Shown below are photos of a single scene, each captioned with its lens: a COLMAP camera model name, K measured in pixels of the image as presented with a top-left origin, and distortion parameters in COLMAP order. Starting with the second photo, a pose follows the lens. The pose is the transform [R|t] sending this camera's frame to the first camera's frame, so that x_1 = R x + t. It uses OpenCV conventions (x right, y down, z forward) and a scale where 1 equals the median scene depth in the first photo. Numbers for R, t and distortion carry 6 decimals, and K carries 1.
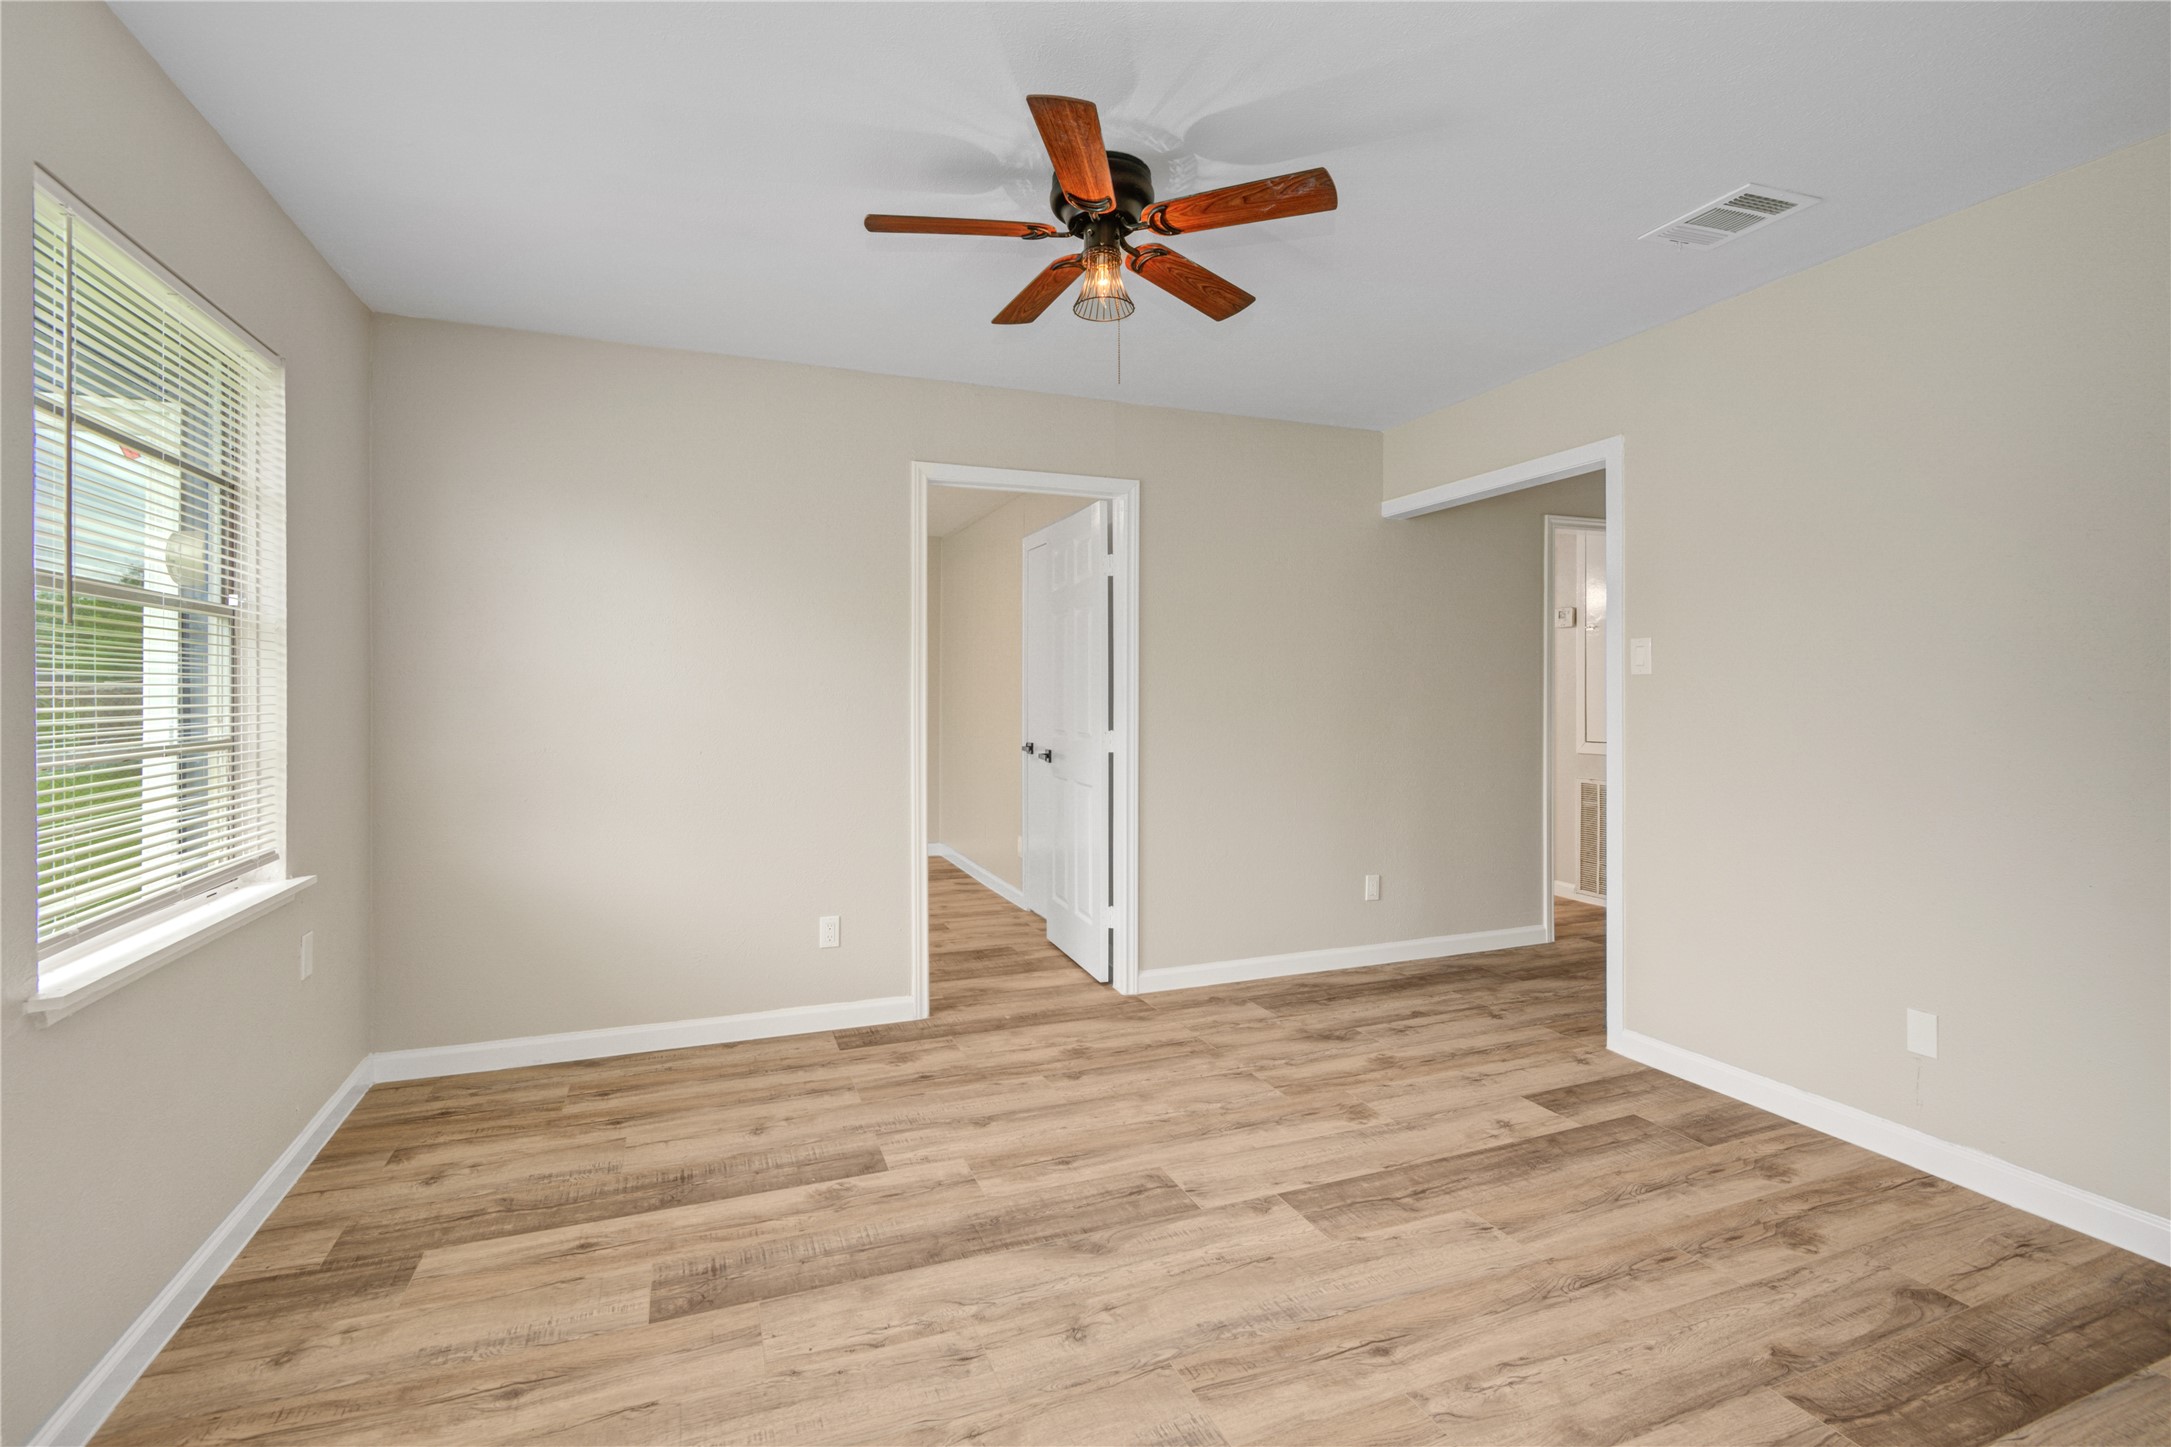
lens RADIAL K [[984.1, 0, 1087.1], [0, 984.1, 715.1], [0, 0, 1]] dist [0.012187, -0.011014]
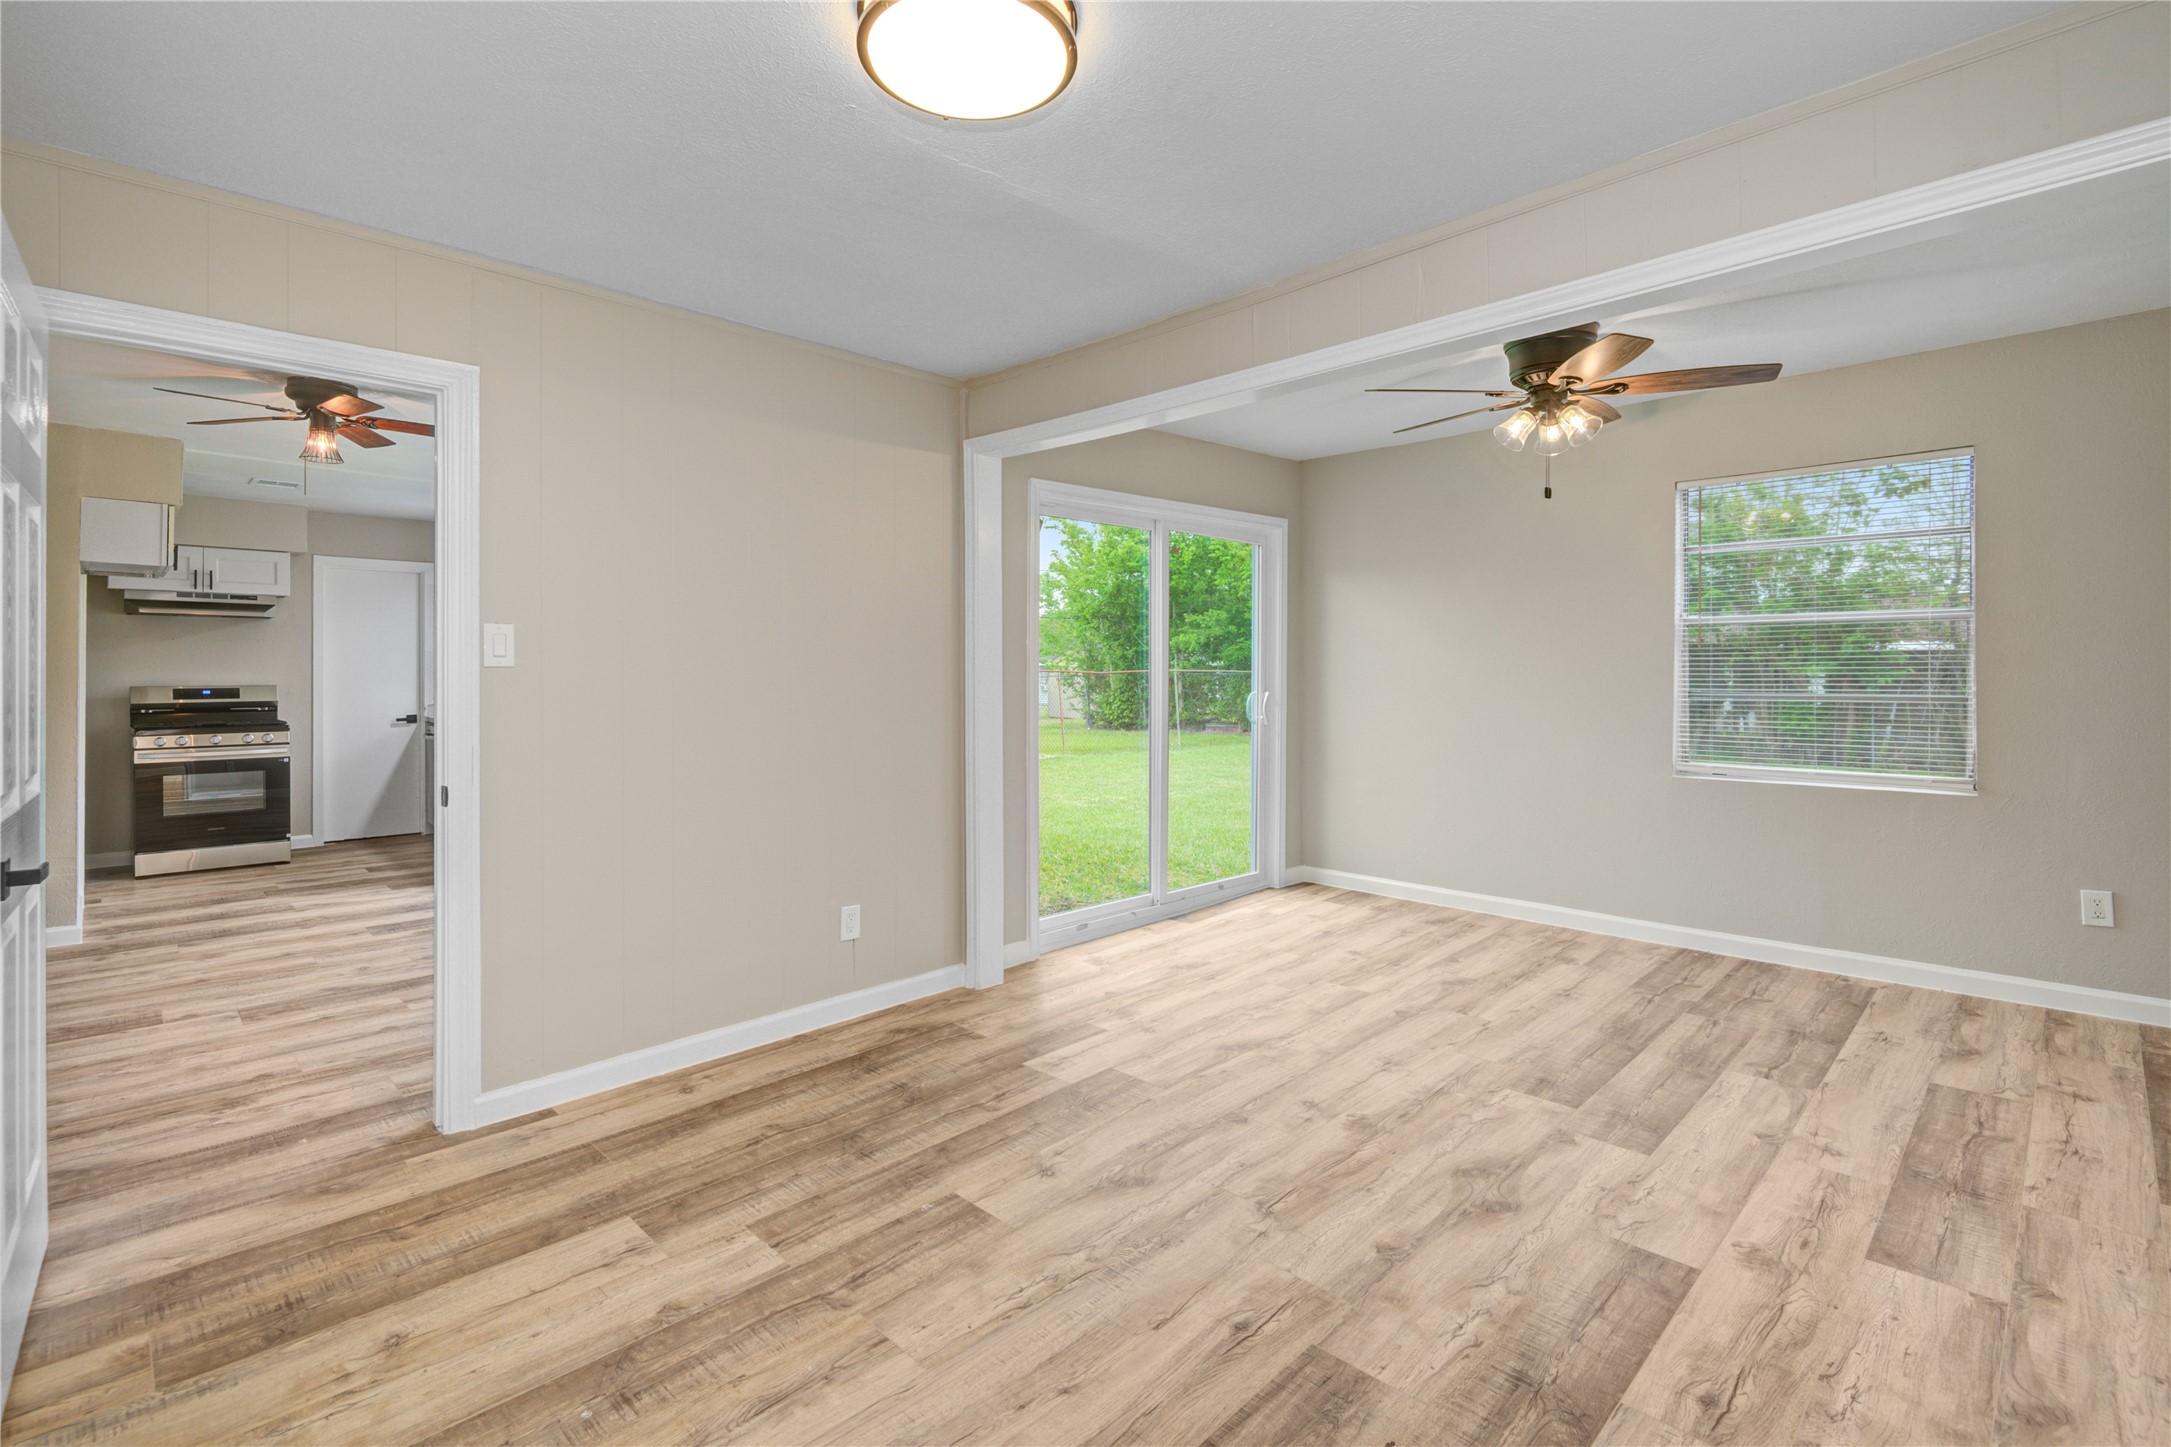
lens RADIAL K [[1000.2, 0, 1082.2], [0, 1000.2, 671.1], [0, 0, 1]] dist [0.003700, -0.005103]
pose [[-0.920463, 0.001447, -0.390827, -0.473107], [-0.006594, 0.999793, 0.019231, -0.073591], [0.390774, 0.020278, -0.920263, 2.809696]]
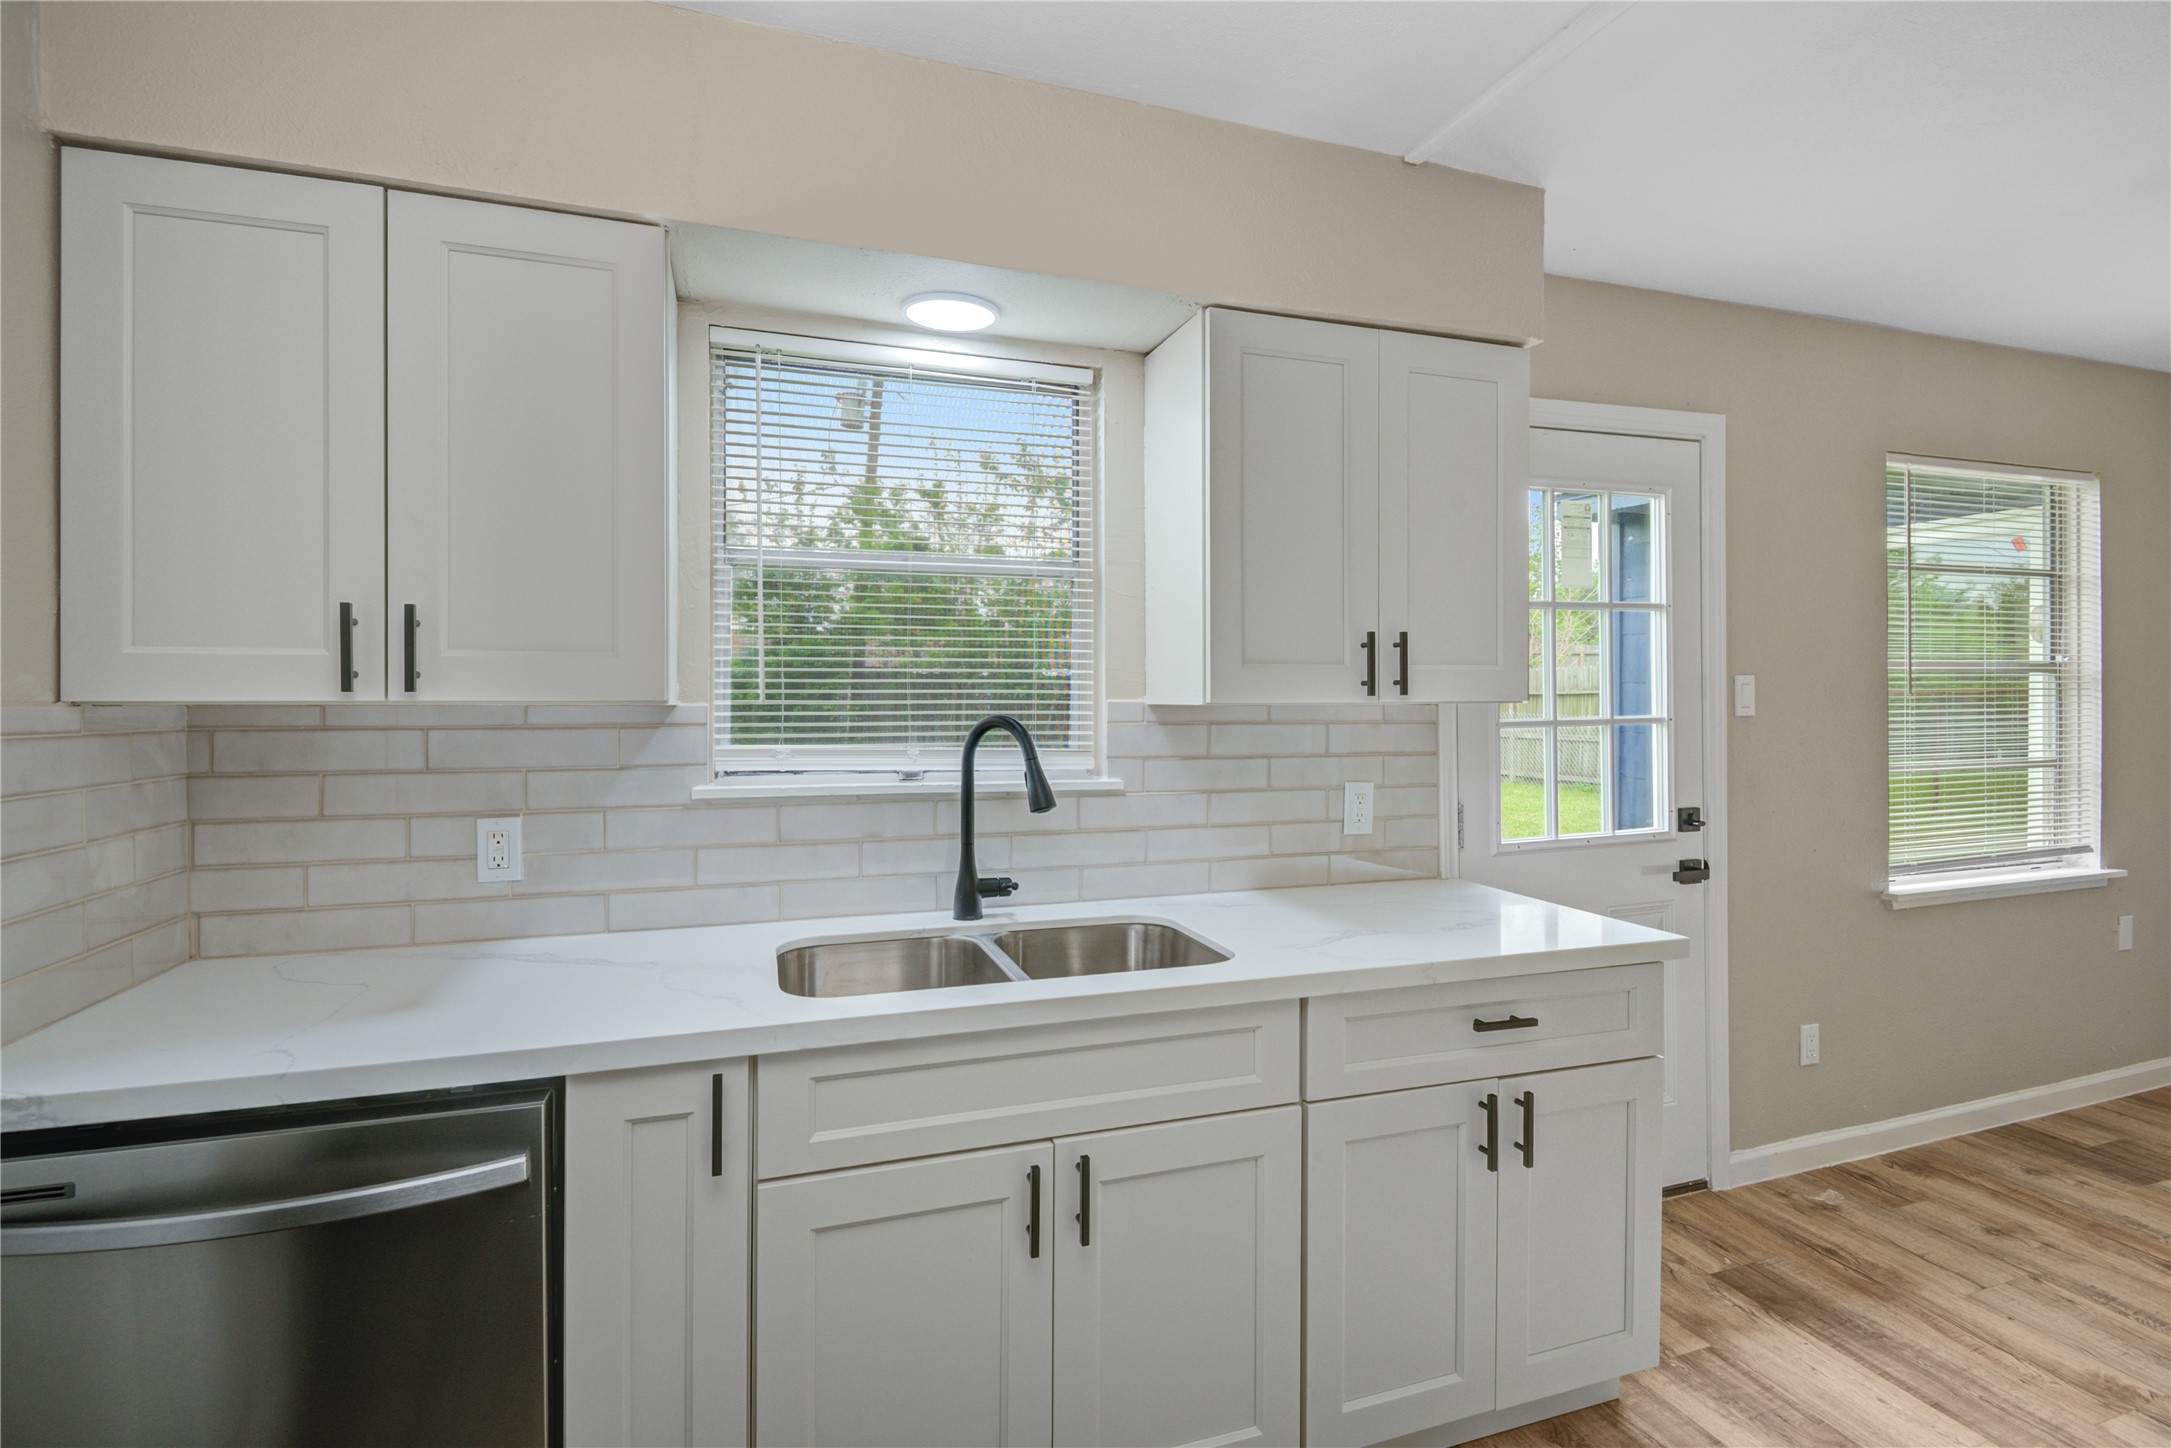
lens RADIAL K [[1010.7, 0, 1100.8], [0, 1010.7, 699.1], [0, 0, 1]] dist [-0.003532, -0.000967]
pose [[-0.044282, 0.009358, -0.998975, 0.573323], [-0.017818, 0.999790, 0.010155, -0.048444], [0.998860, 0.018249, -0.044105, -0.278070]]
